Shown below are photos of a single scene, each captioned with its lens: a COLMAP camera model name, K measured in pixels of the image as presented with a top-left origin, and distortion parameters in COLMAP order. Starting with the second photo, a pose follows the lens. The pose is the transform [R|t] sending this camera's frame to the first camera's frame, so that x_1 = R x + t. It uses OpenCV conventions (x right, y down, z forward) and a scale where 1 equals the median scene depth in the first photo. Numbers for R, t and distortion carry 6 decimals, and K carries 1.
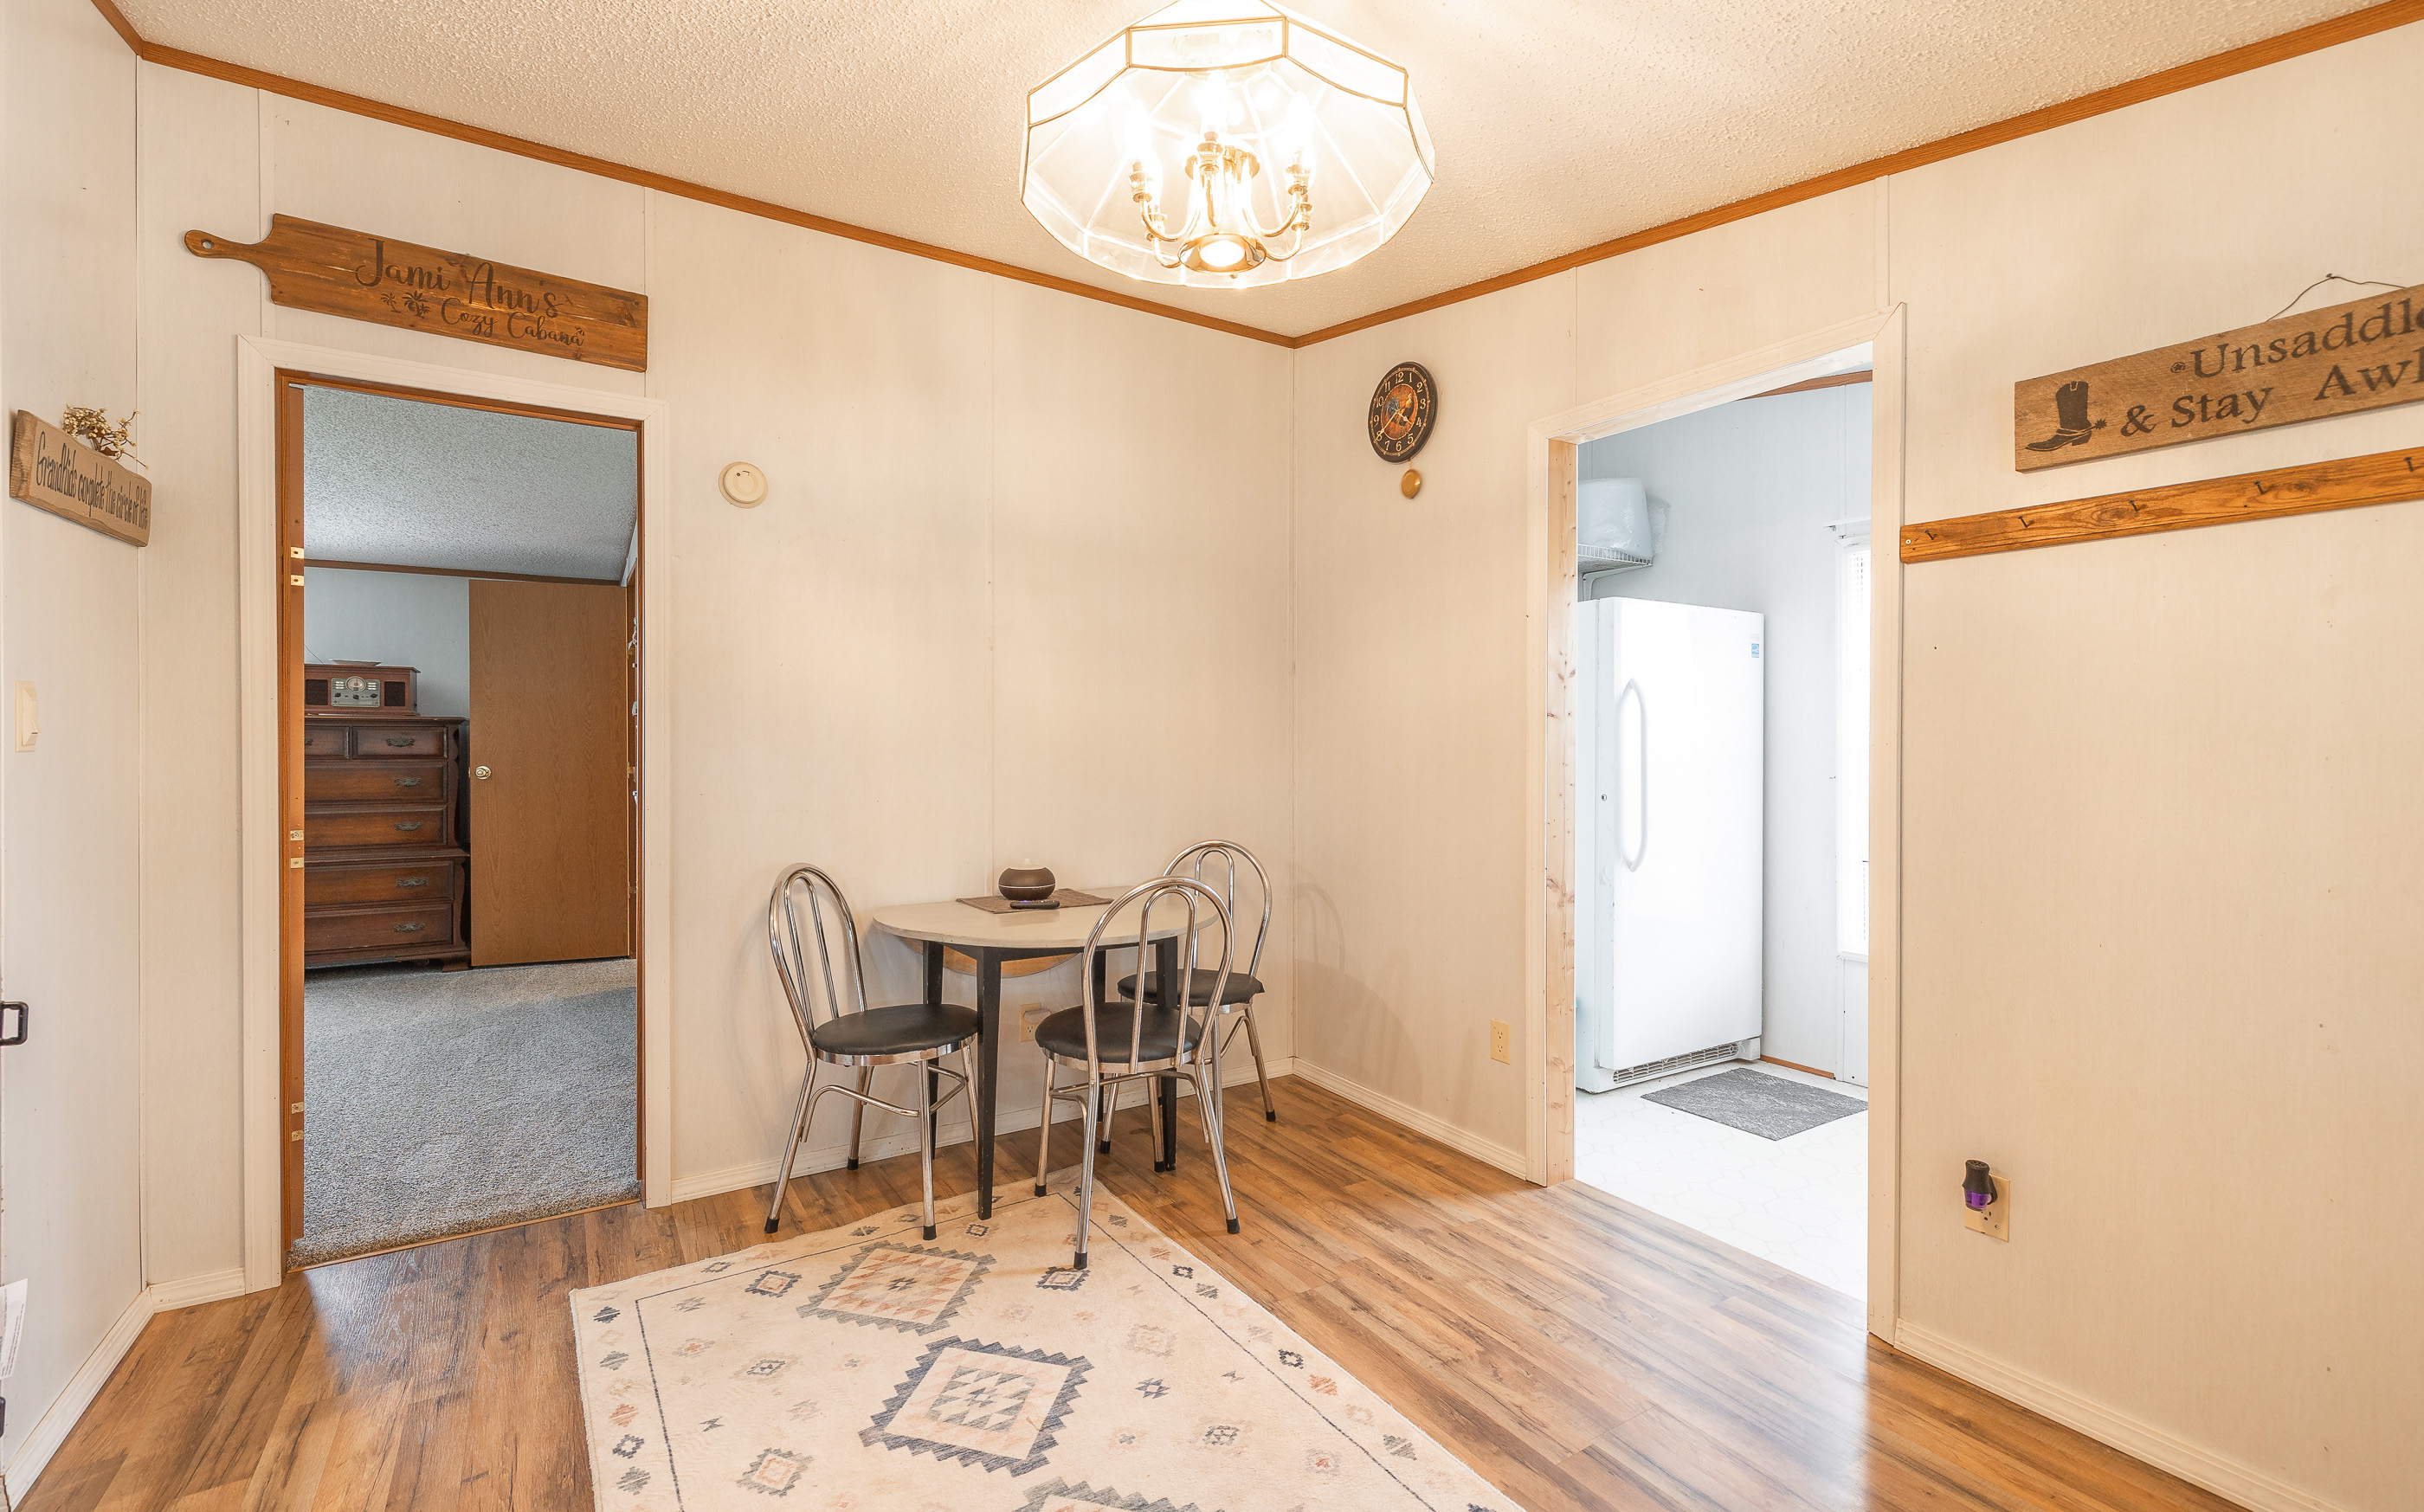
lens RADIAL K [[1048.5, 0, 1190.8], [0, 1048.5, 752.4], [0, 0, 1]] dist [0.001373, 0.000023]
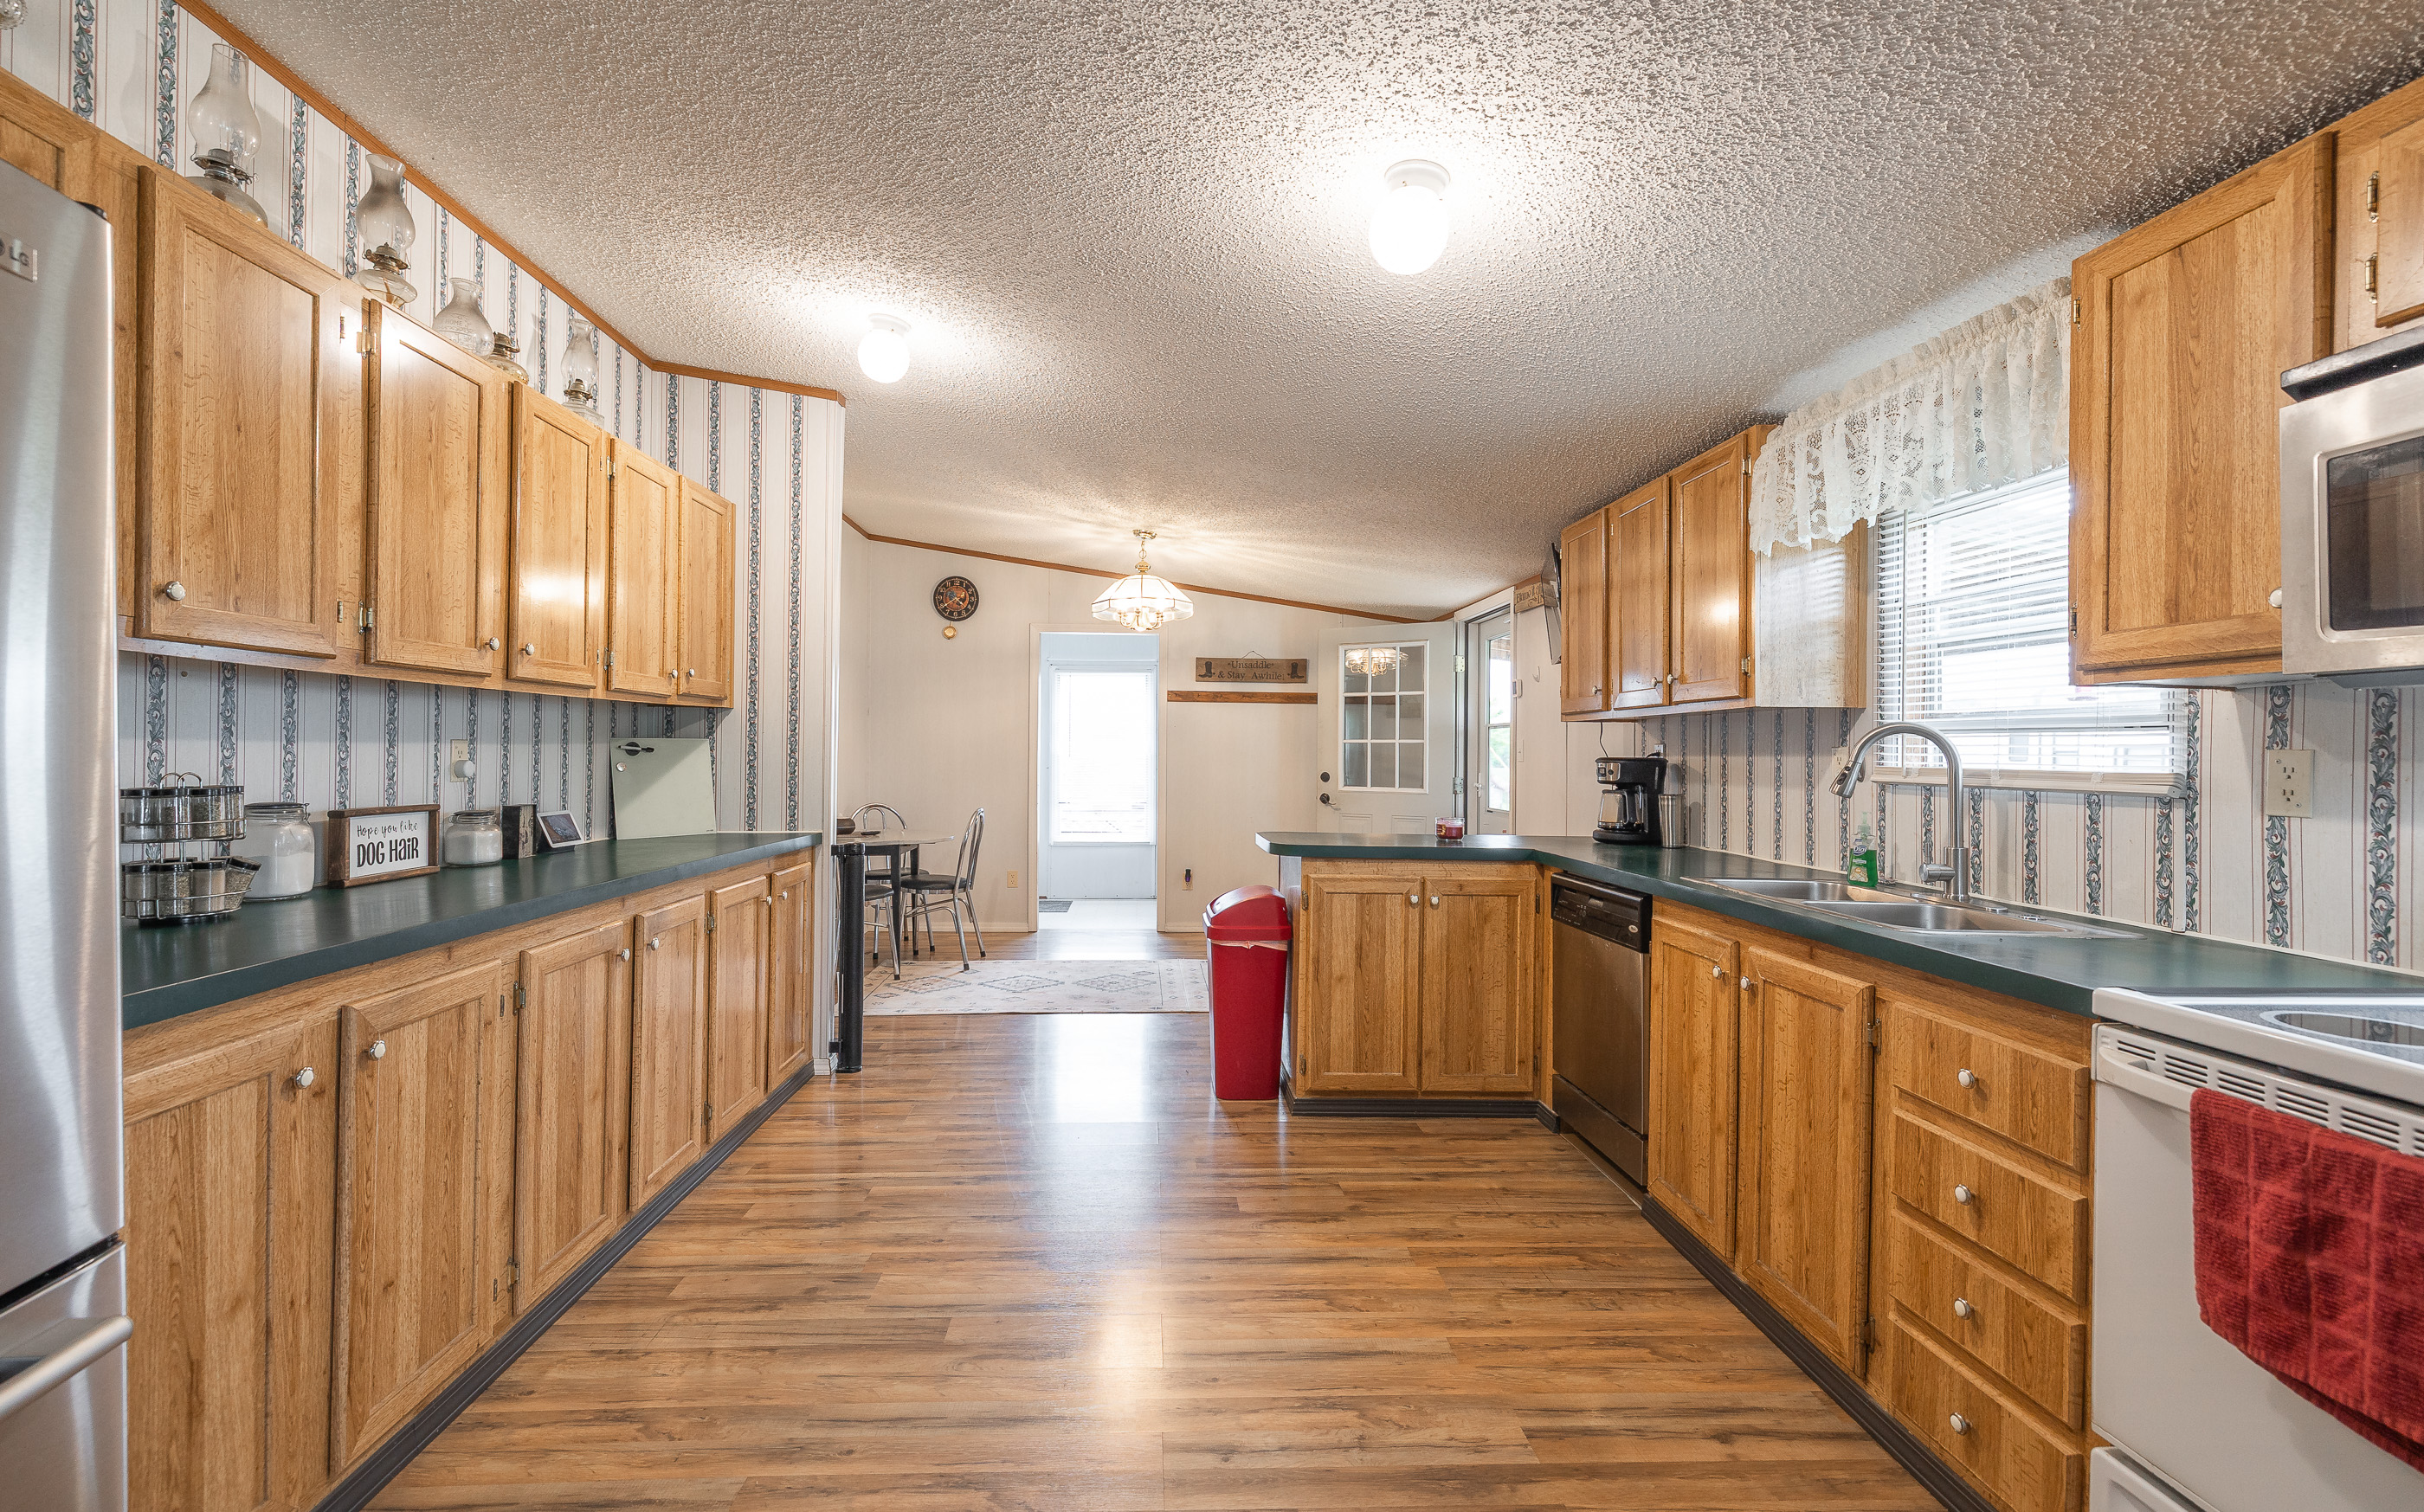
lens RADIAL K [[1048.5, 0, 1190.8], [0, 1048.5, 752.4], [0, 0, 1]] dist [0.001373, 0.000023]
pose [[0.482462, 0.003069, 0.875911, -2.496088], [0.000898, 0.999992, -0.003998, -0.000717], [-0.875916, 0.002715, 0.482456, -0.783414]]
